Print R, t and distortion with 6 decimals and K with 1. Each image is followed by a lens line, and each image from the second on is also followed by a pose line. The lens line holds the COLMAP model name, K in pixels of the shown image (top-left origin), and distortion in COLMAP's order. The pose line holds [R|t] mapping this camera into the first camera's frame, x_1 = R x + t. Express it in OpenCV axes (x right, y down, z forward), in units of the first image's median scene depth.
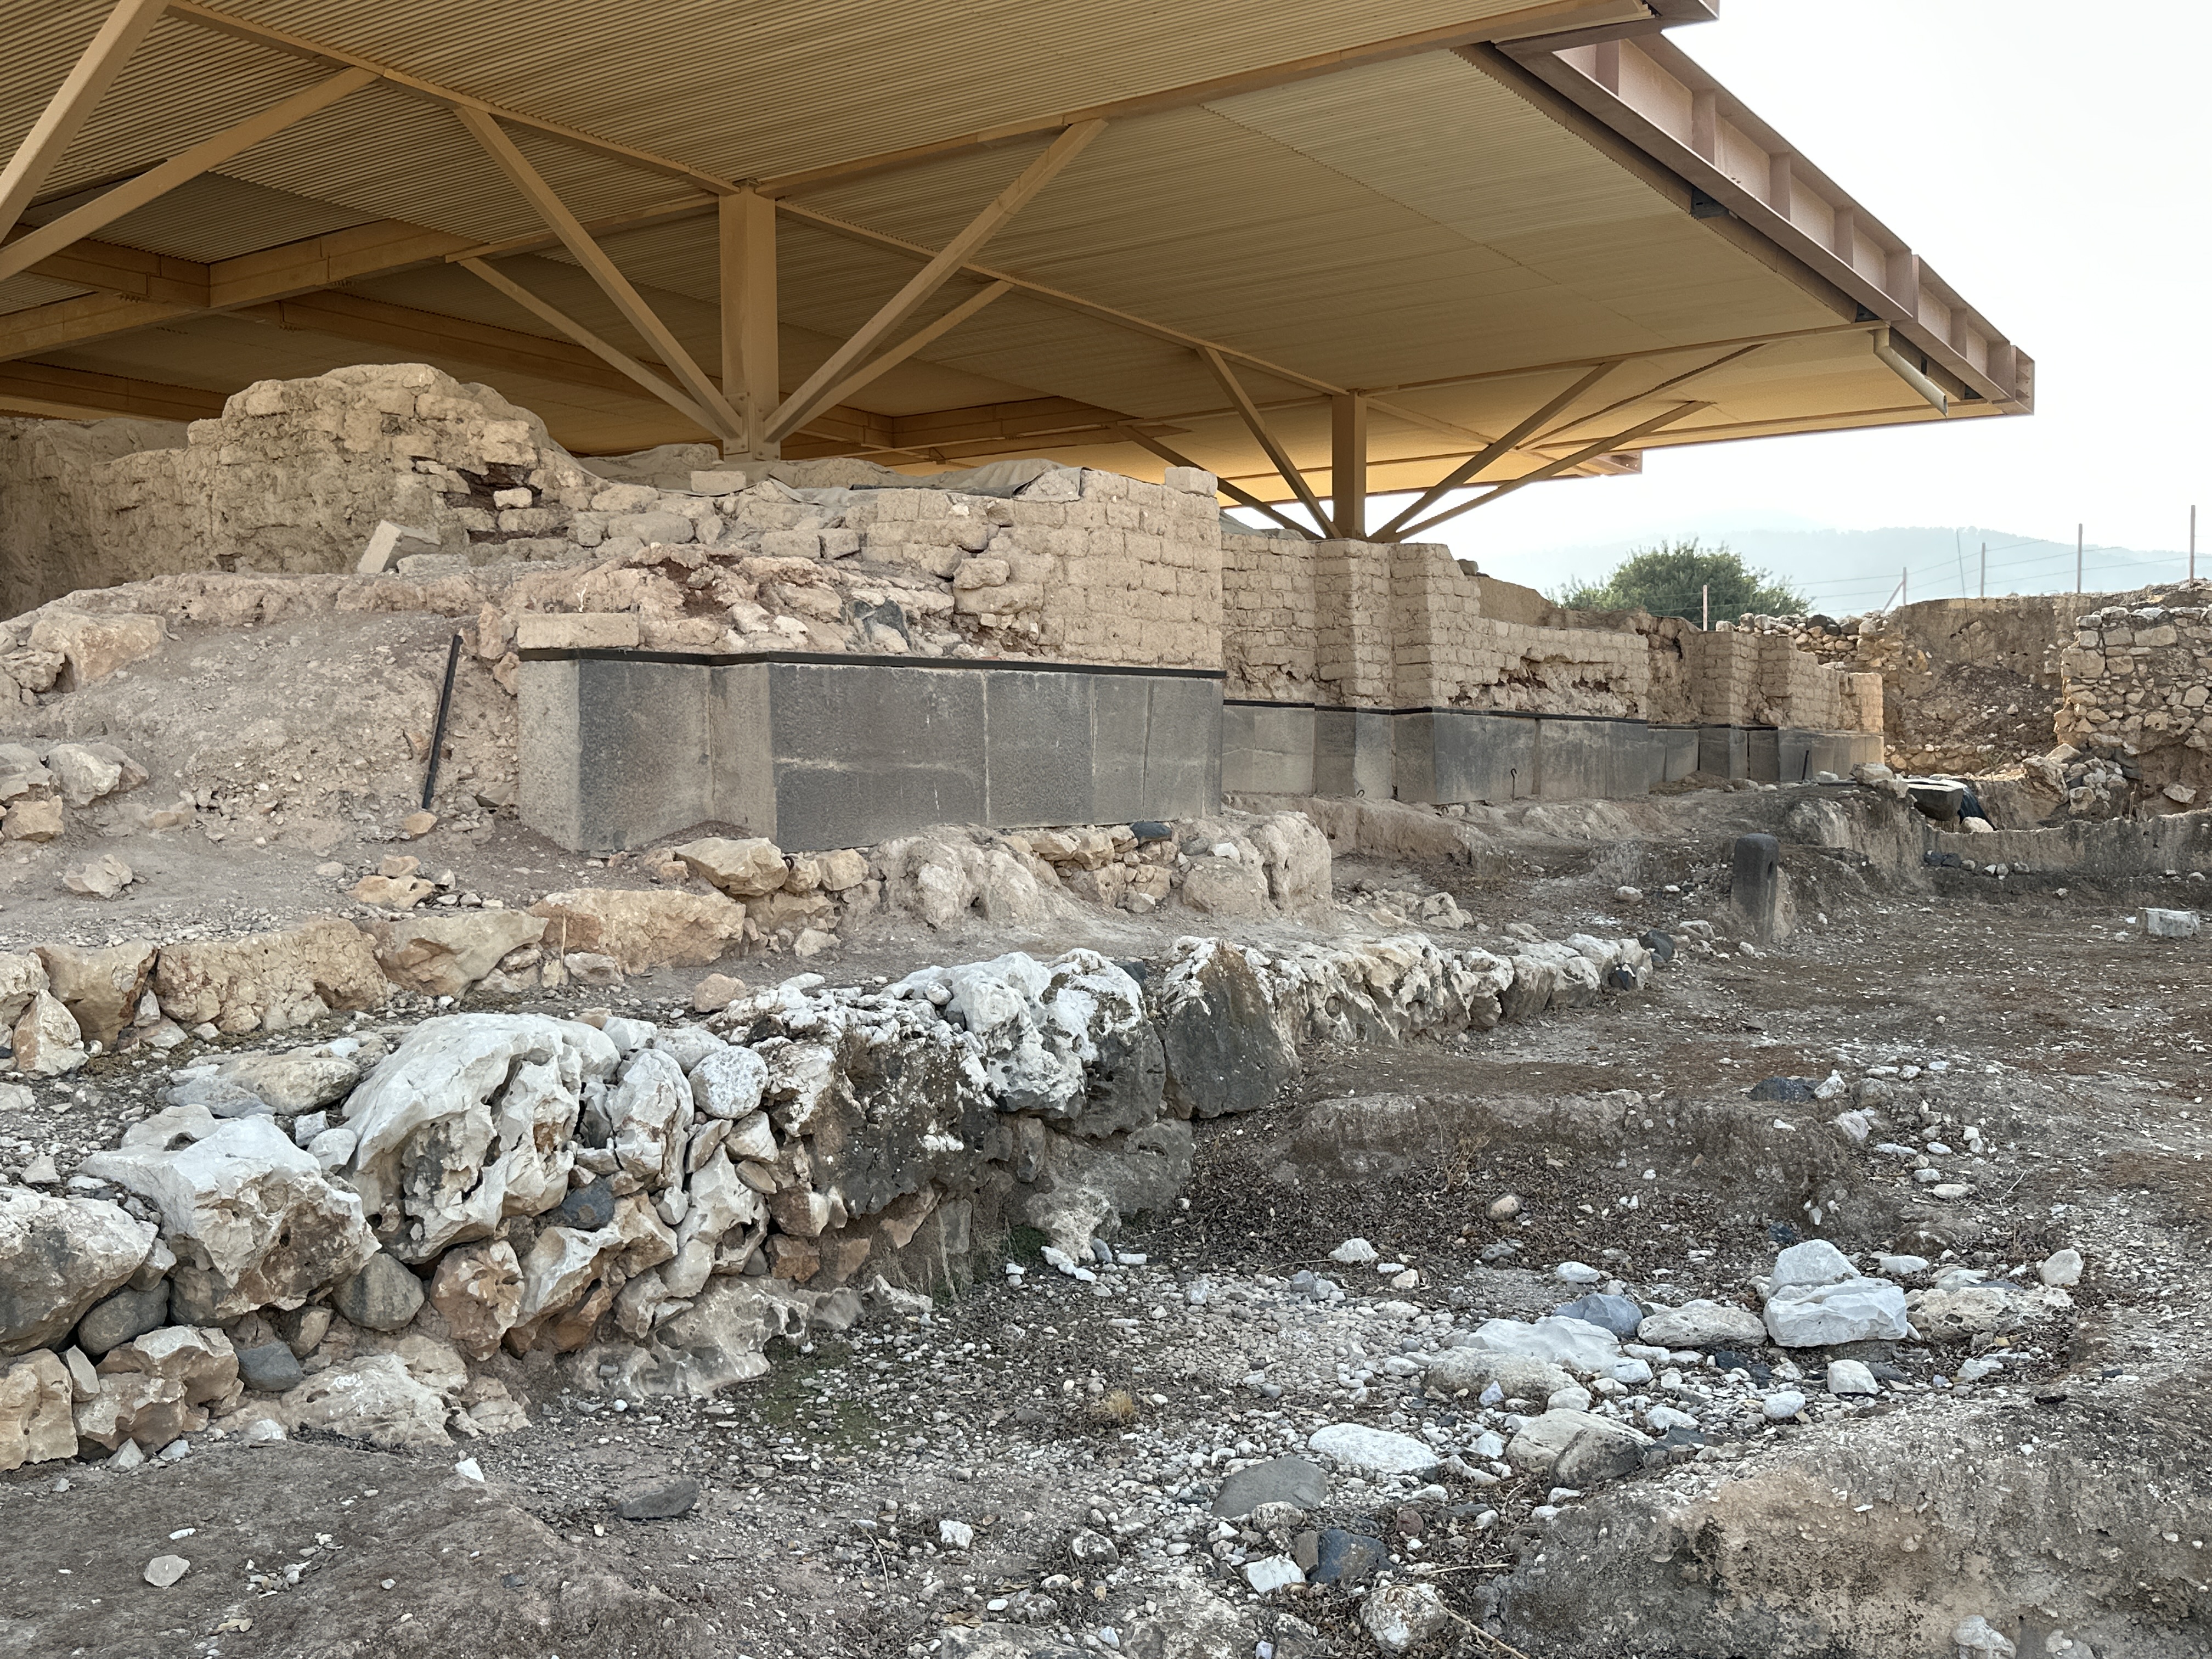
lens RADIAL K [[2074.3, 0, 1103.9], [0, 2074.3, 827.5], [0, 0, 1]] dist [0.000023, 0.000000]
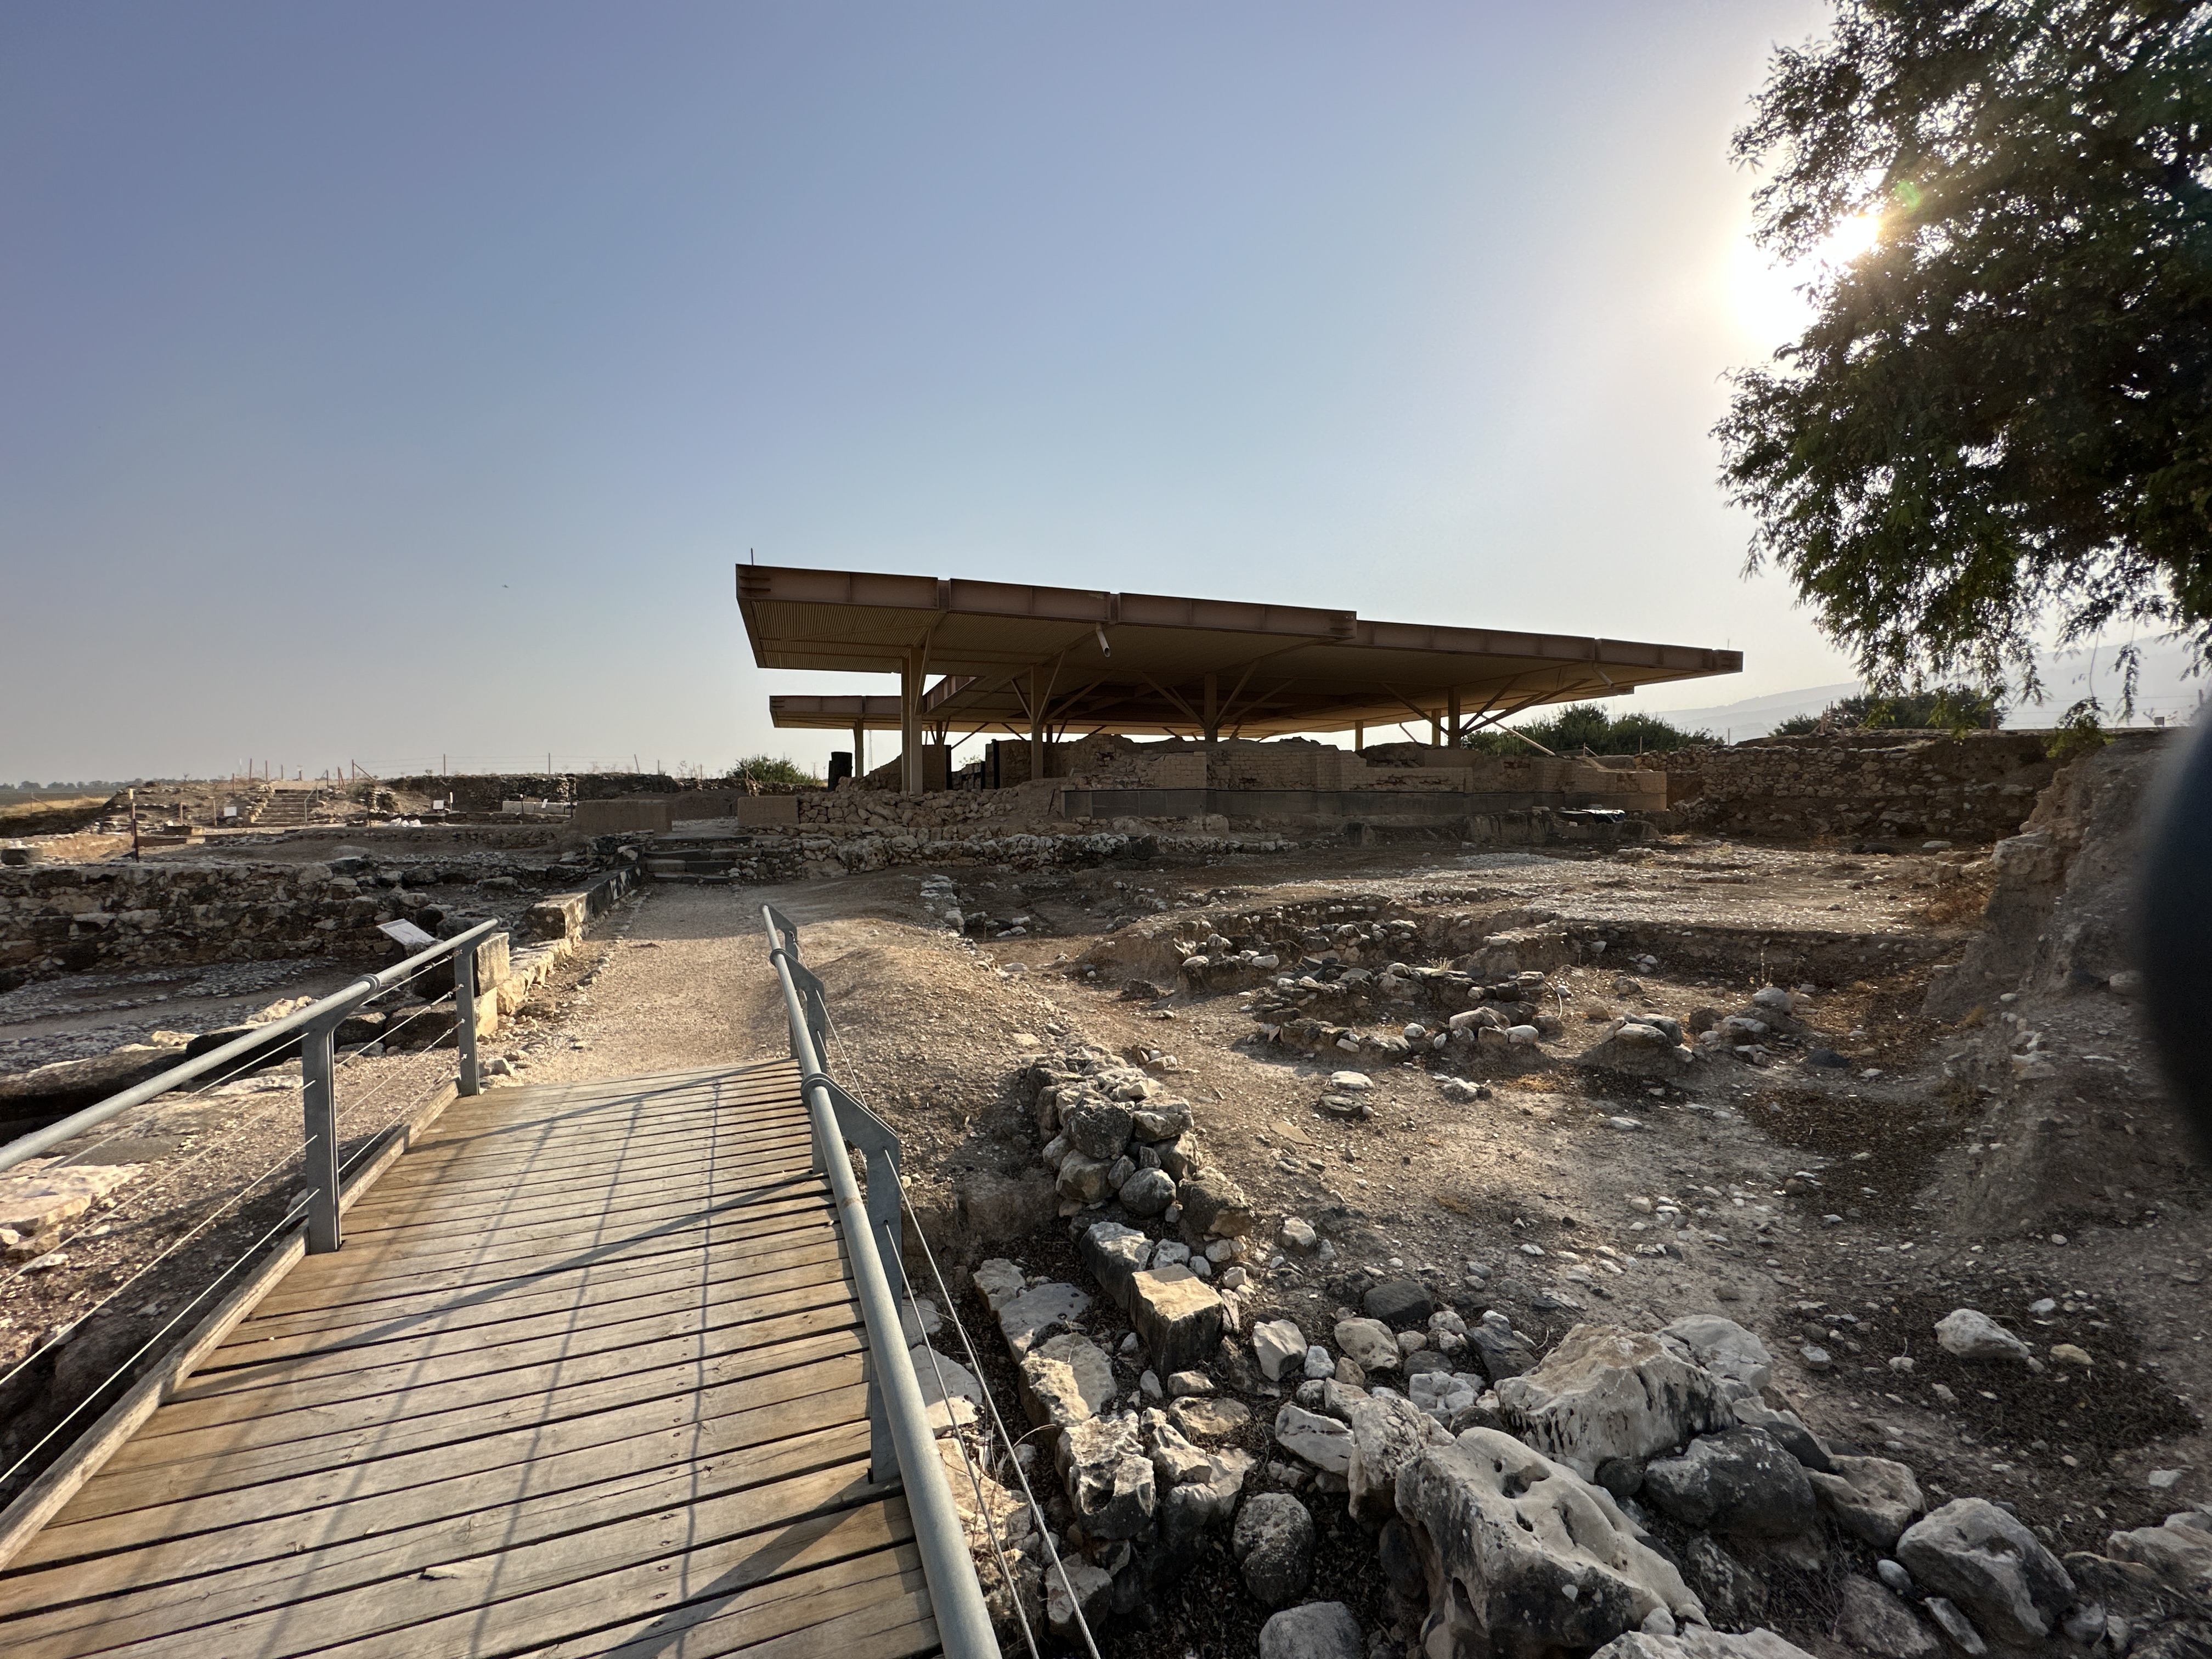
lens RADIAL K [[890.7, 0, 1104.2], [0, 890.7, 820.3], [0, 0, 1]] dist [0.000184, 0.000002]
pose [[0.829584, 0.012701, -0.558237, 2.144522], [-0.017207, 0.999848, -0.002822, 0.033173], [0.558117, 0.011947, 0.829676, -2.026564]]
